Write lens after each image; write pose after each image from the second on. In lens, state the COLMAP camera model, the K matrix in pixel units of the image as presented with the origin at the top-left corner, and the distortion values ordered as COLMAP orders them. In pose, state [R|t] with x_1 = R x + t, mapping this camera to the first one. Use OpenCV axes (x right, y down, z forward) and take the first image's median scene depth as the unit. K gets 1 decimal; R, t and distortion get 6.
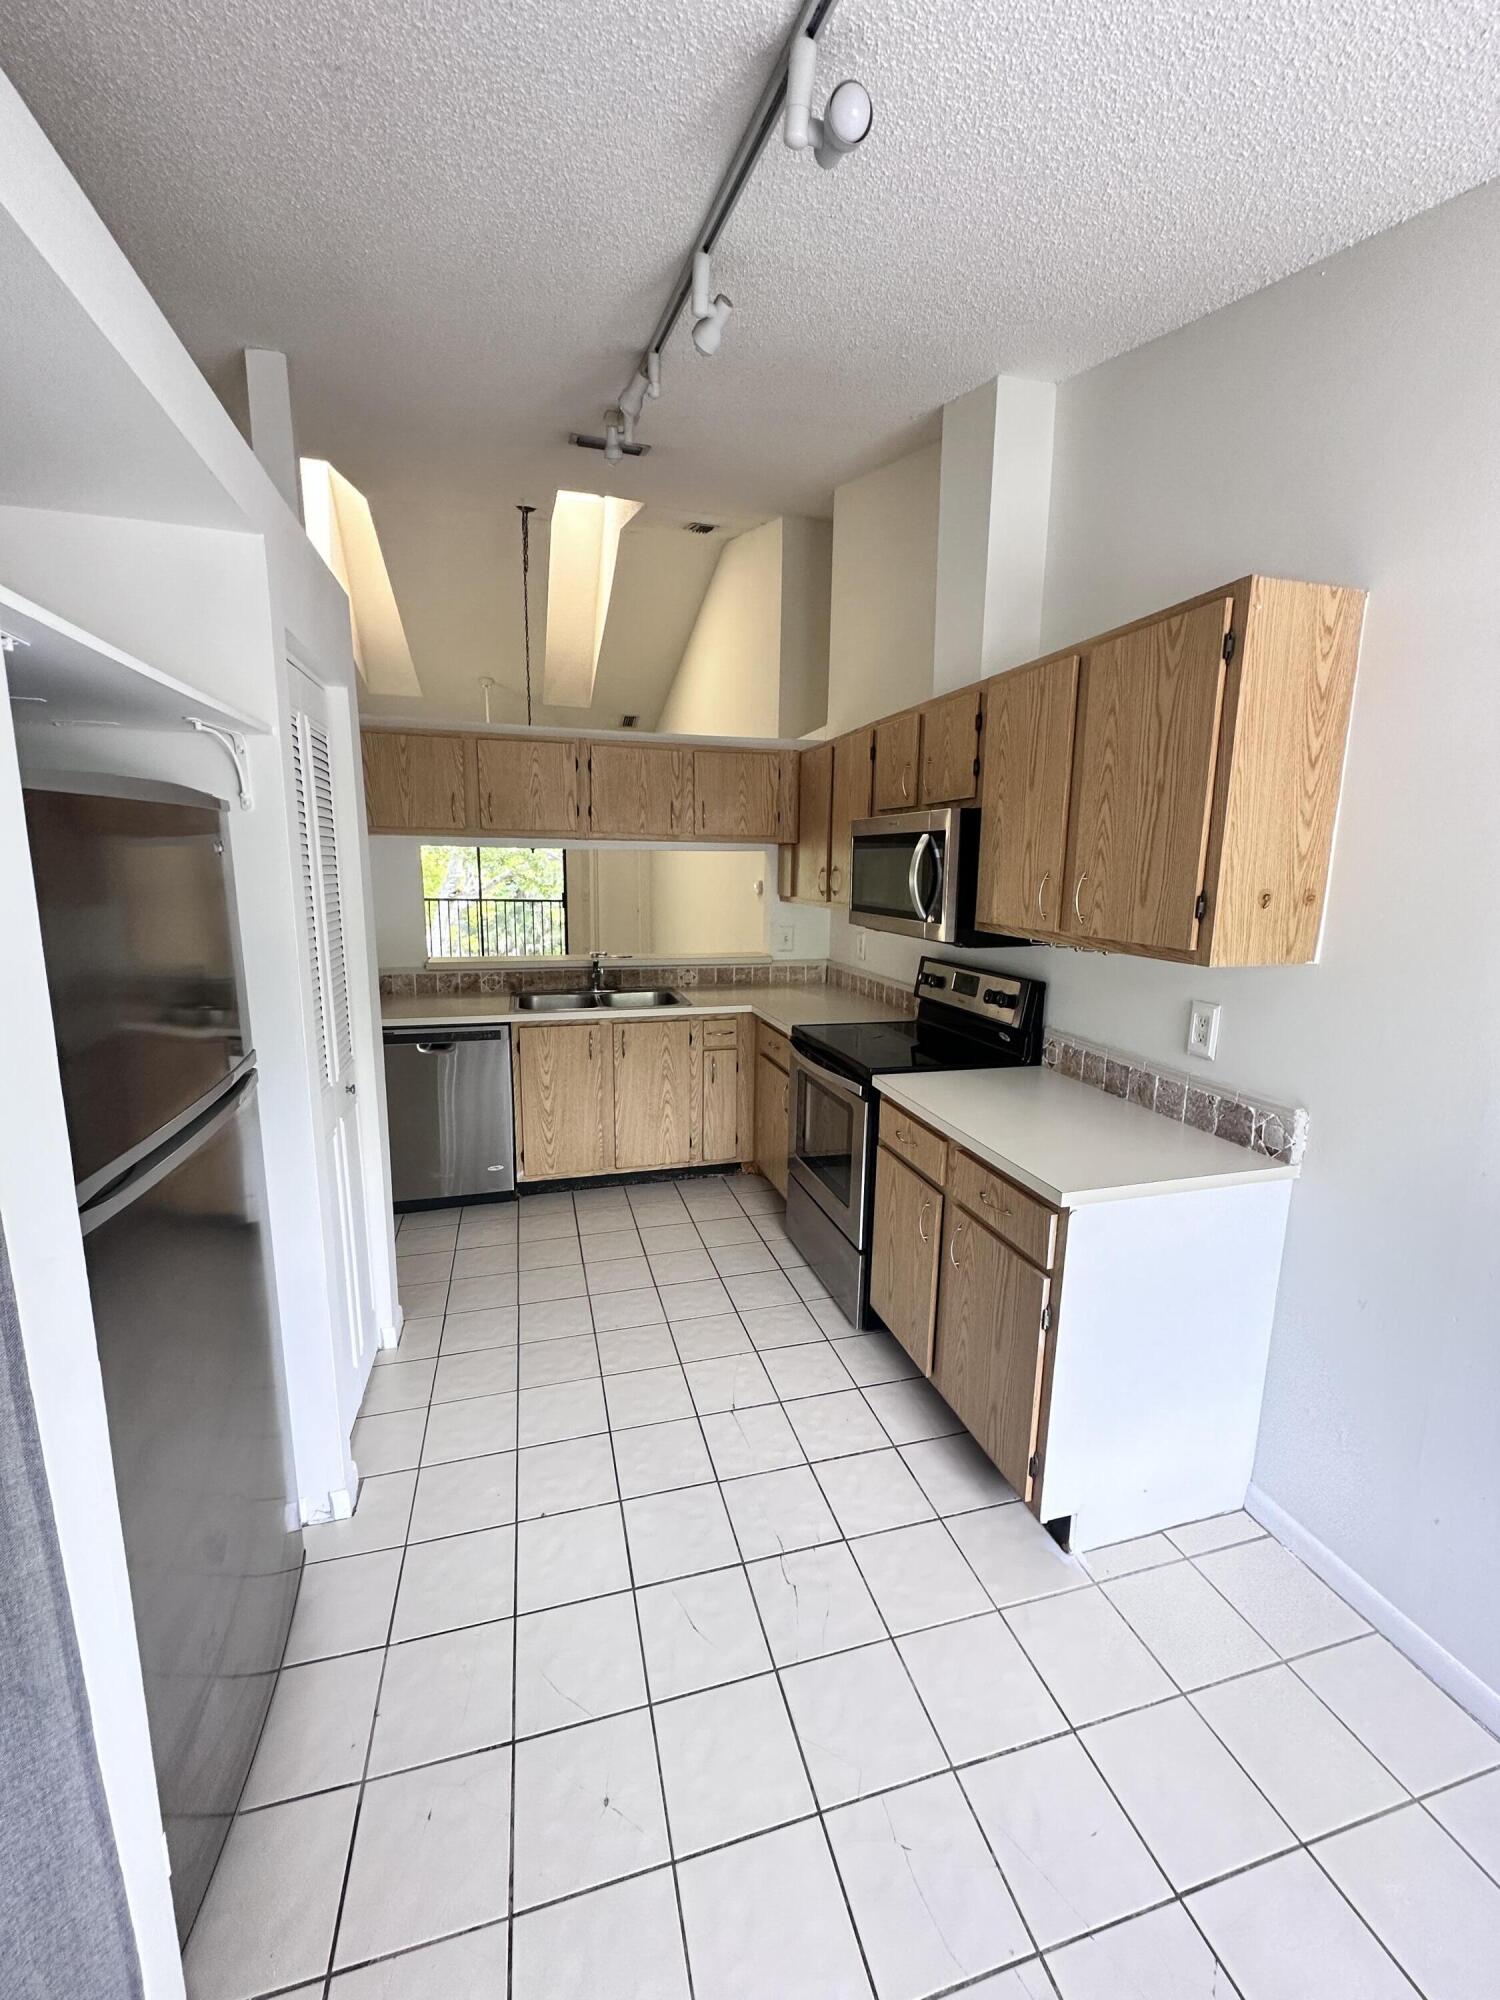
lens RADIAL K [[793.6, 0, 750.0], [0, 793.6, 1000.0], [0, 0, 1]] dist [-0.001132, 0.000050]
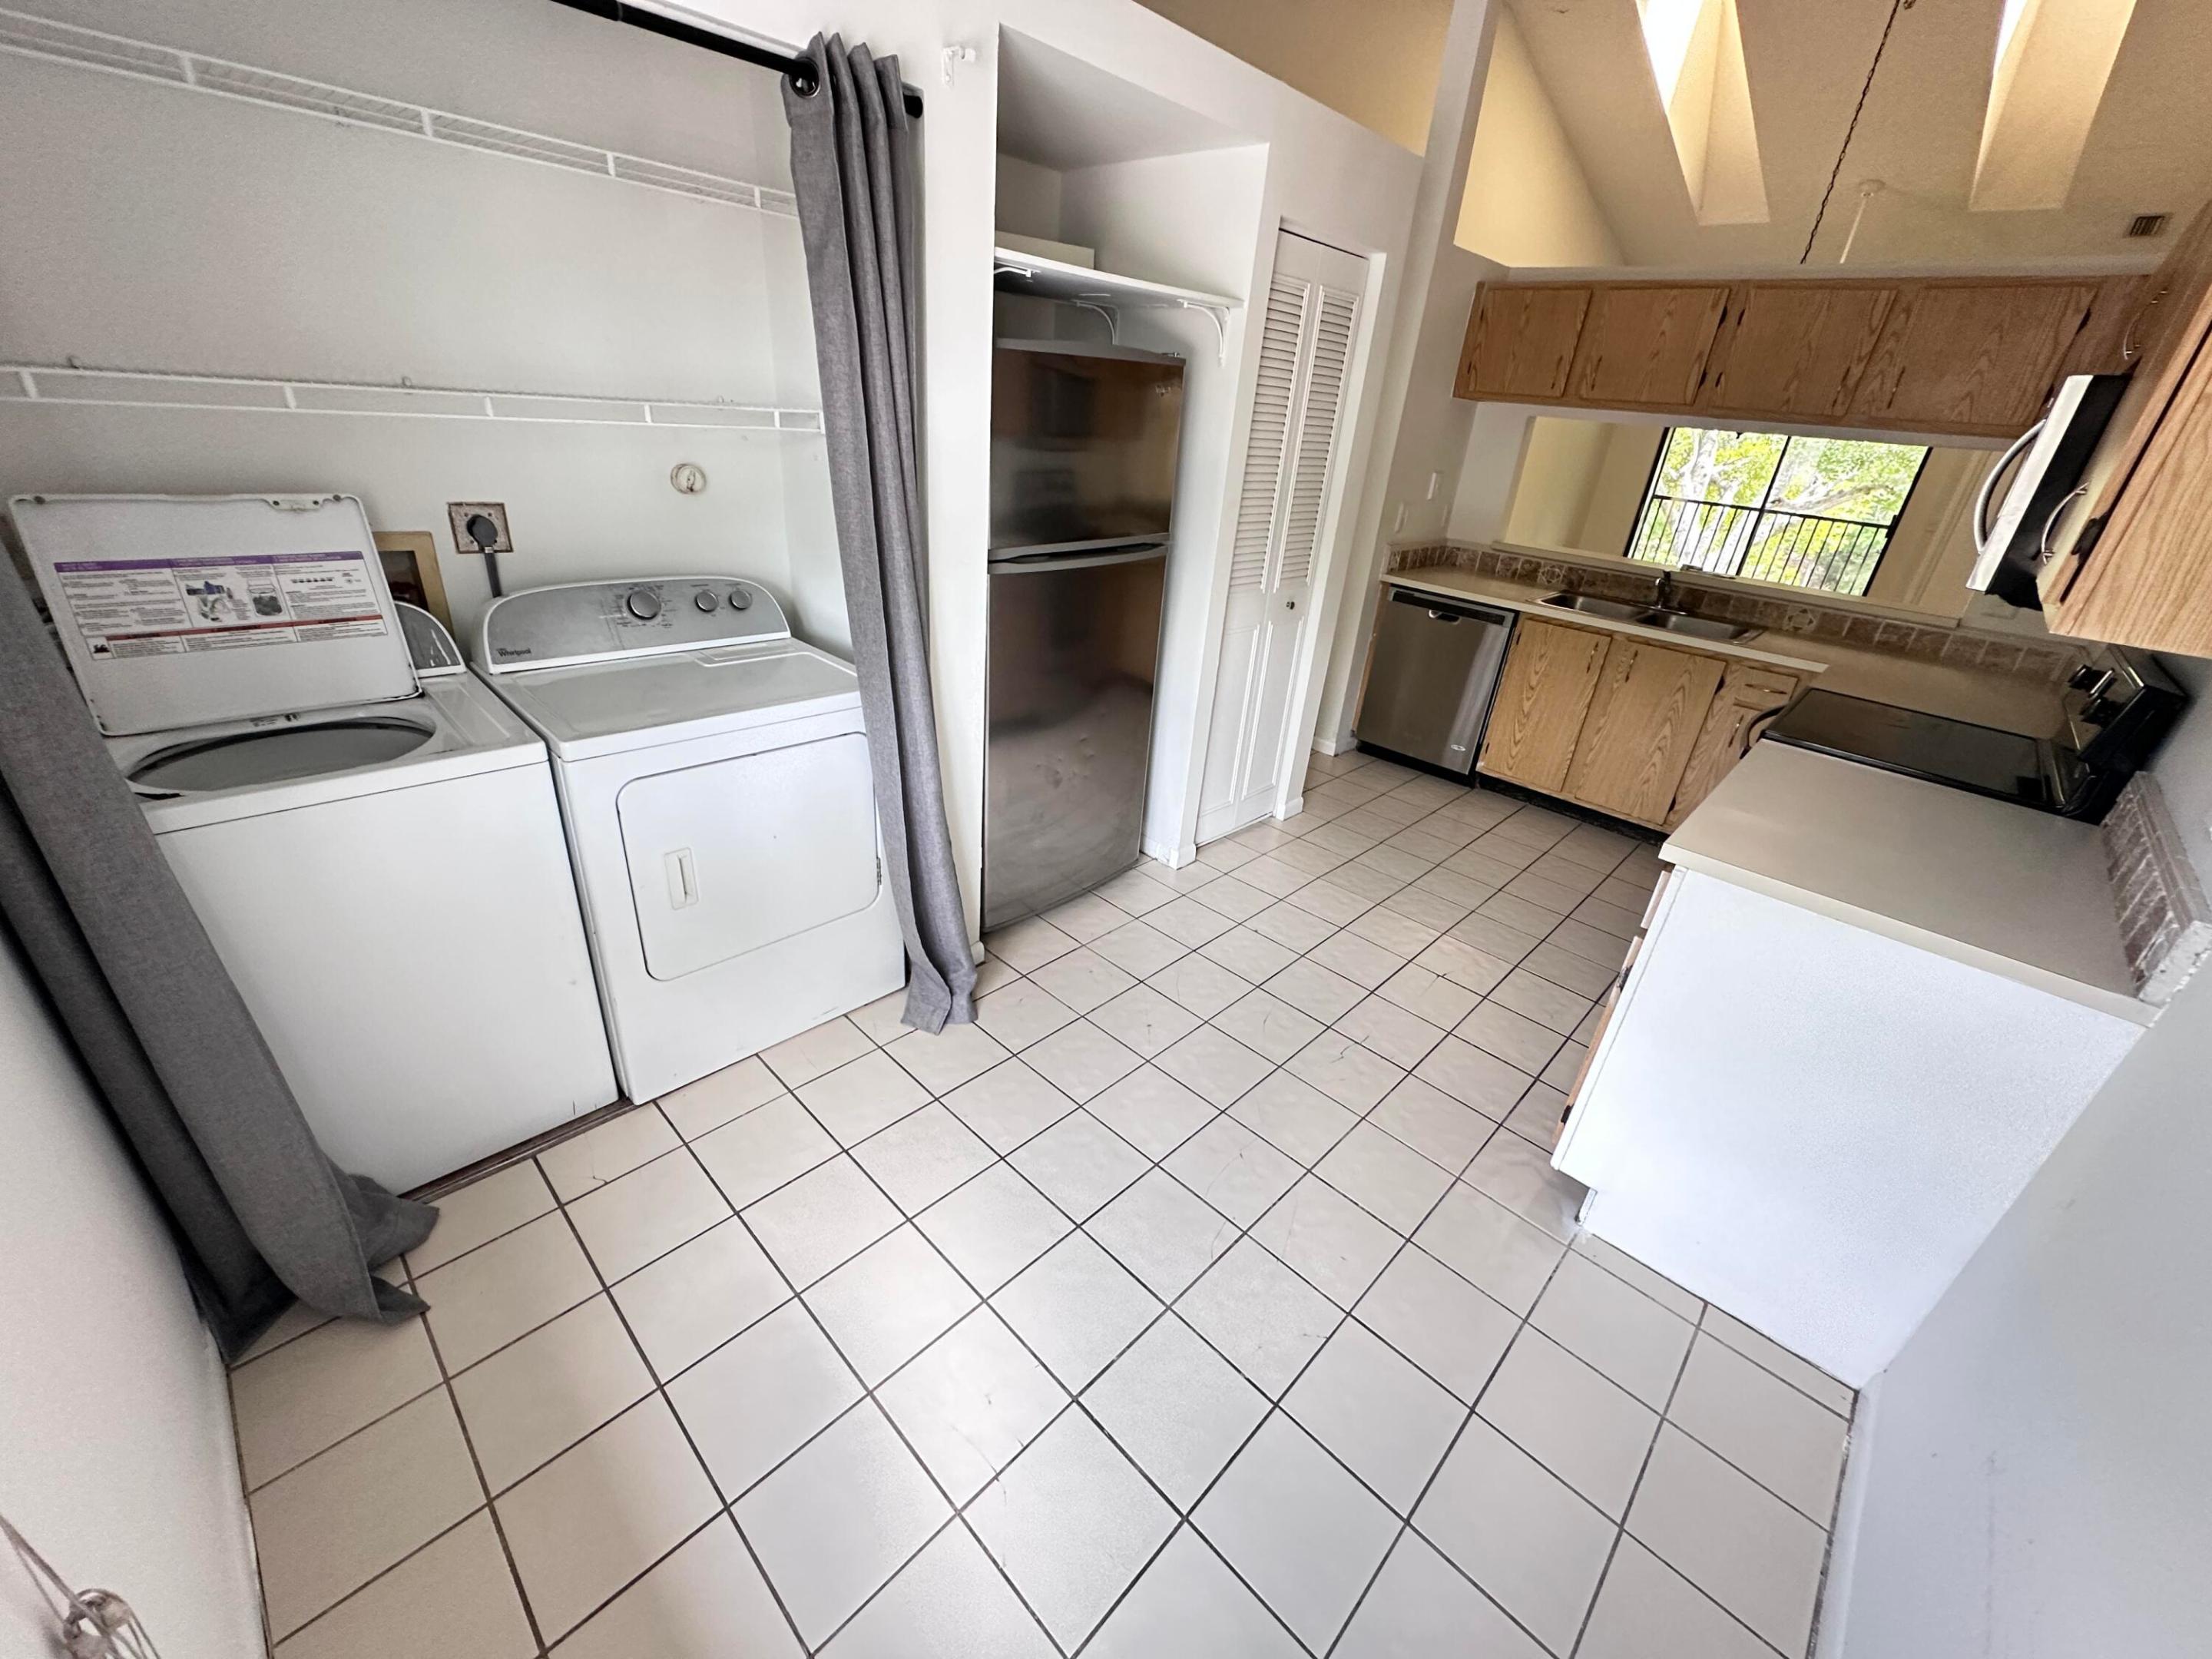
lens RADIAL K [[877.8, 0, 1106.0], [0, 877.8, 829.5], [0, 0, 1]] dist [-0.001132, 0.000050]
pose [[0.497763, 0.406158, -0.766334, 0.372836], [-0.217504, 0.913794, 0.343035, 0.013374], [0.839598, -0.004070, 0.543193, -0.022583]]
